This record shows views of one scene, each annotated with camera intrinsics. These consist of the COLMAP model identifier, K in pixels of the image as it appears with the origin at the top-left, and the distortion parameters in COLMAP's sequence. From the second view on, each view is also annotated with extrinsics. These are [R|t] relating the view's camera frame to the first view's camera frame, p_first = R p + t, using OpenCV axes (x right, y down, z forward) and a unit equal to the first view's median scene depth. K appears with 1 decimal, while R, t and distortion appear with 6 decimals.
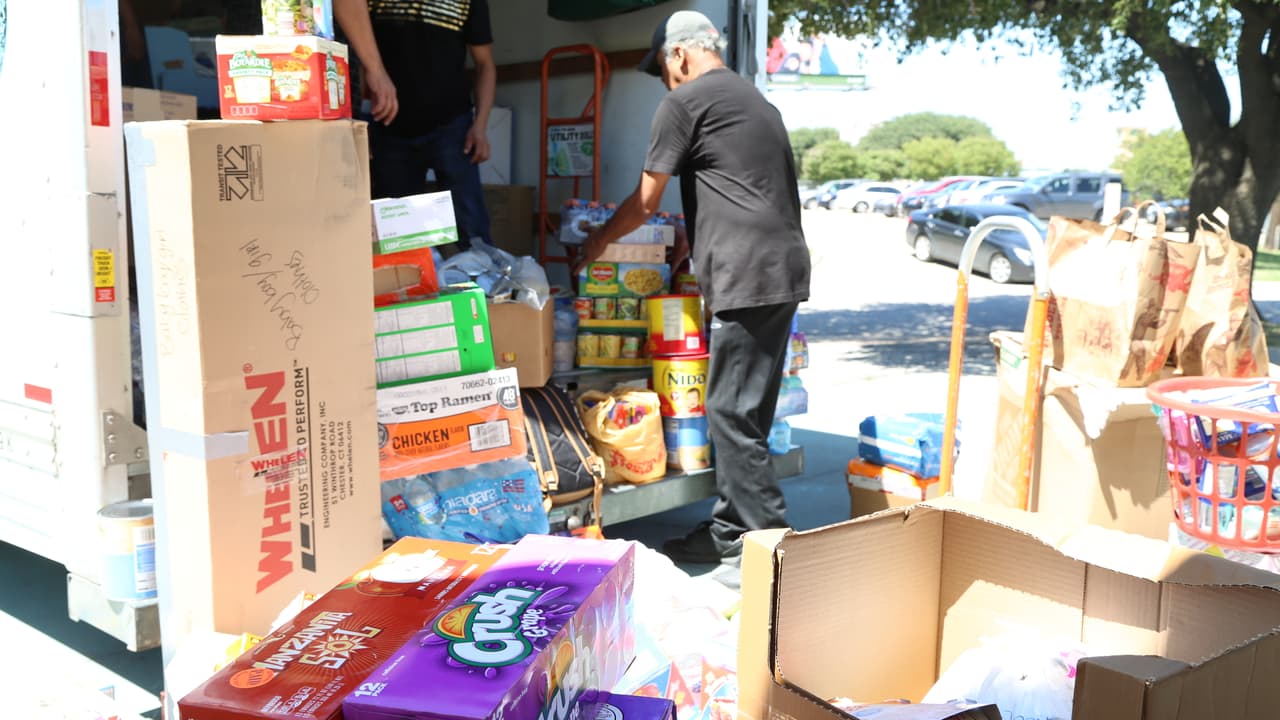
lens RADIAL K [[1185.5, 0, 644.3], [0, 1185.5, 361.4], [0, 0, 1]] dist [0.006453, 0.001933]
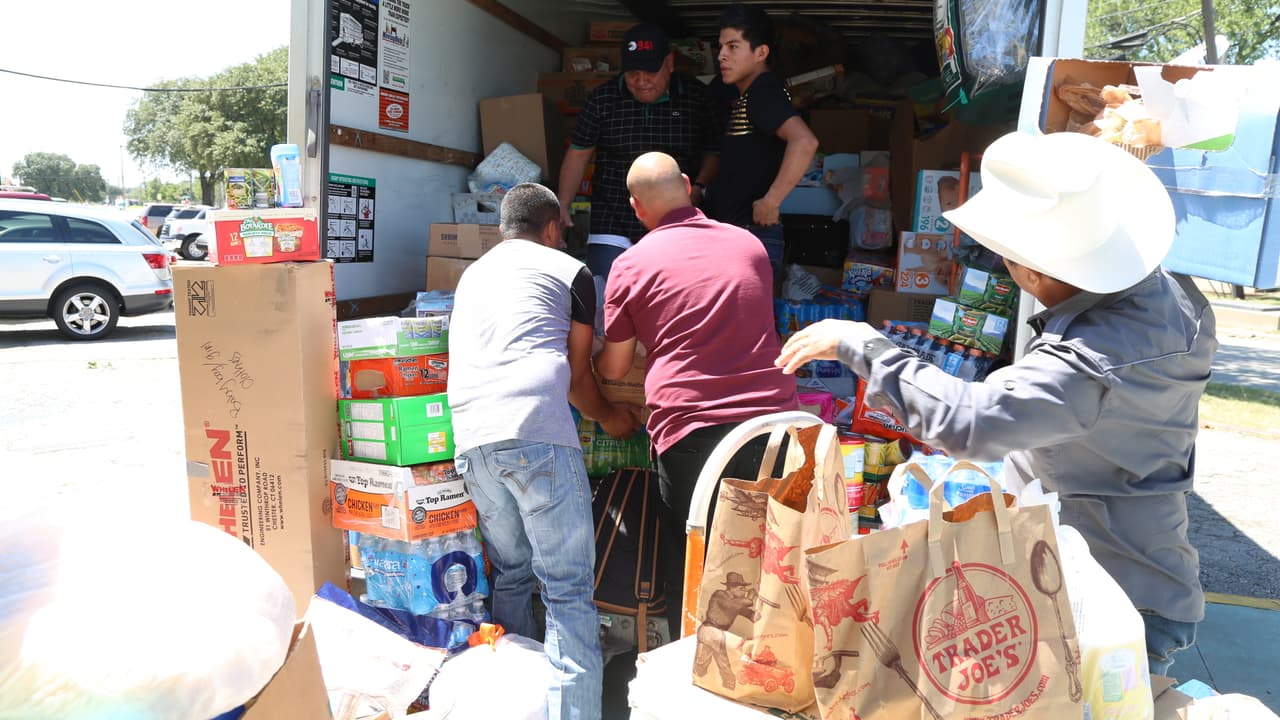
lens RADIAL K [[1068.0, 0, 648.8], [0, 1068.0, 357.3], [0, 0, 1]] dist [-0.081889, 0.157224]
pose [[0.457801, 0.117598, -0.881243, 0.957377], [-0.150974, 0.987100, 0.053294, -0.203431], [0.876142, 0.108647, 0.469649, 0.723915]]
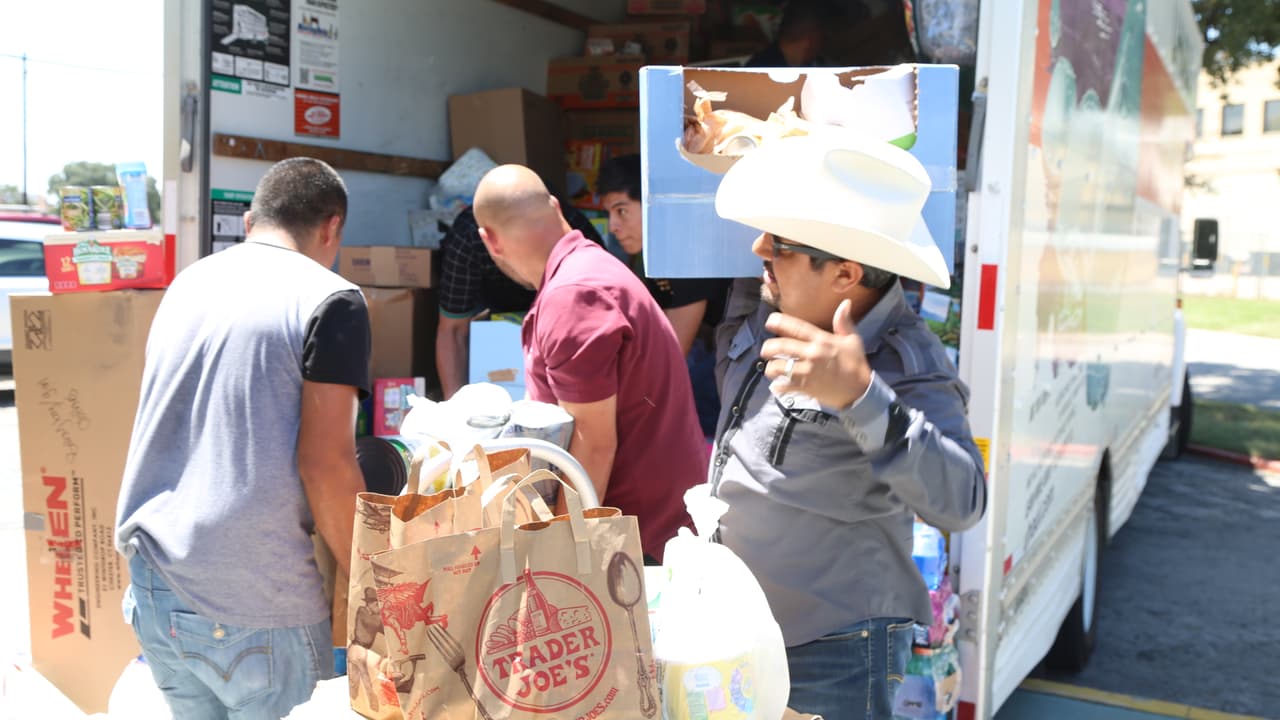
lens RADIAL K [[1510.0, 0, 644.3], [0, 1510.0, 360.2], [0, 0, 1]] dist [0.052072, 0.179977]
pose [[0.299990, 0.072937, -0.951150, 1.324961], [-0.147588, 0.988616, 0.029261, -0.234515], [0.942456, 0.131601, 0.307339, 0.933758]]
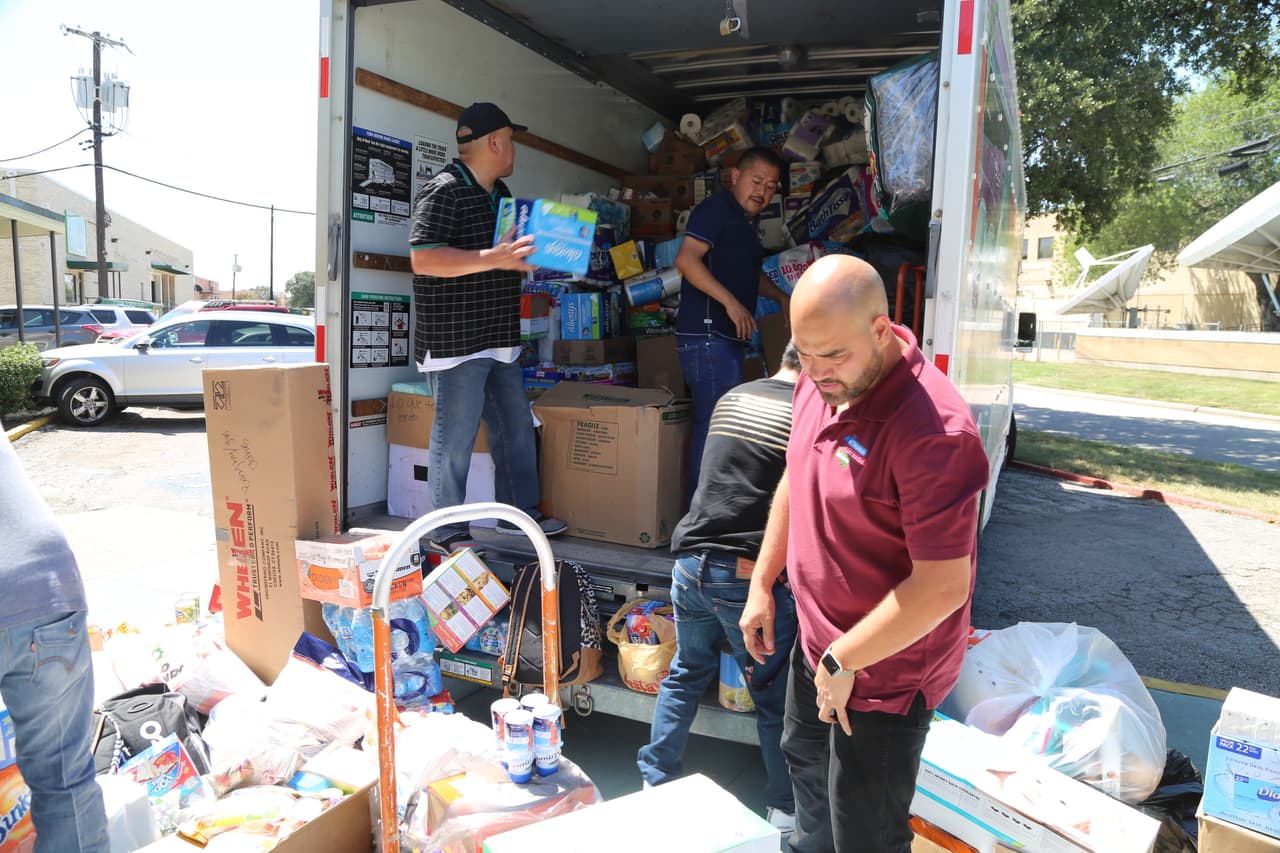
lens RADIAL K [[947.0, 0, 648.4], [0, 947.0, 426.0], [0, 0, 1]] dist [-0.086379, 0.060140]
pose [[0.295846, 0.105470, -0.949395, 1.061163], [-0.152206, 0.986393, 0.062151, -0.259329], [0.943031, 0.126117, 0.307874, 0.988156]]
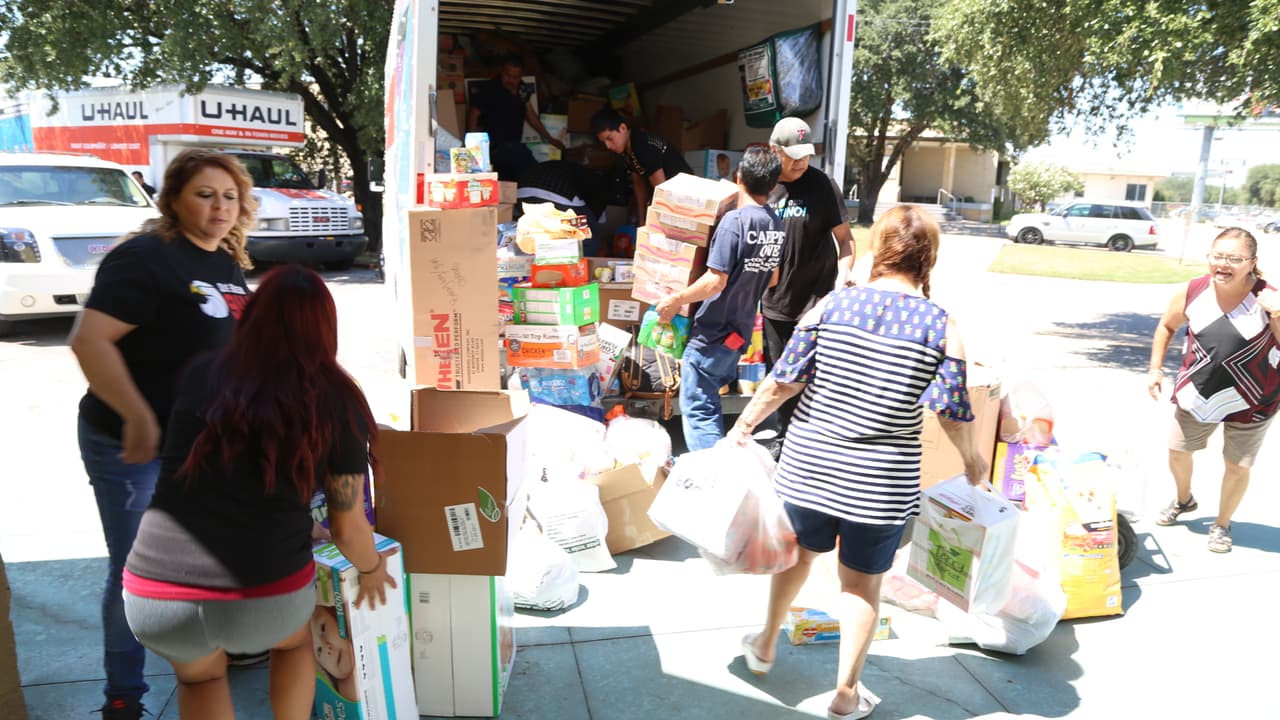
lens RADIAL K [[864.9, 0, 636.8], [0, 864.9, 359.5], [0, 0, 1]] dist [-0.127471, 0.067043]
pose [[0.847382, 0.124970, -0.516069, 0.793775], [-0.100754, 0.992095, 0.074806, -0.058785], [0.521338, -0.011393, 0.853274, -0.232331]]
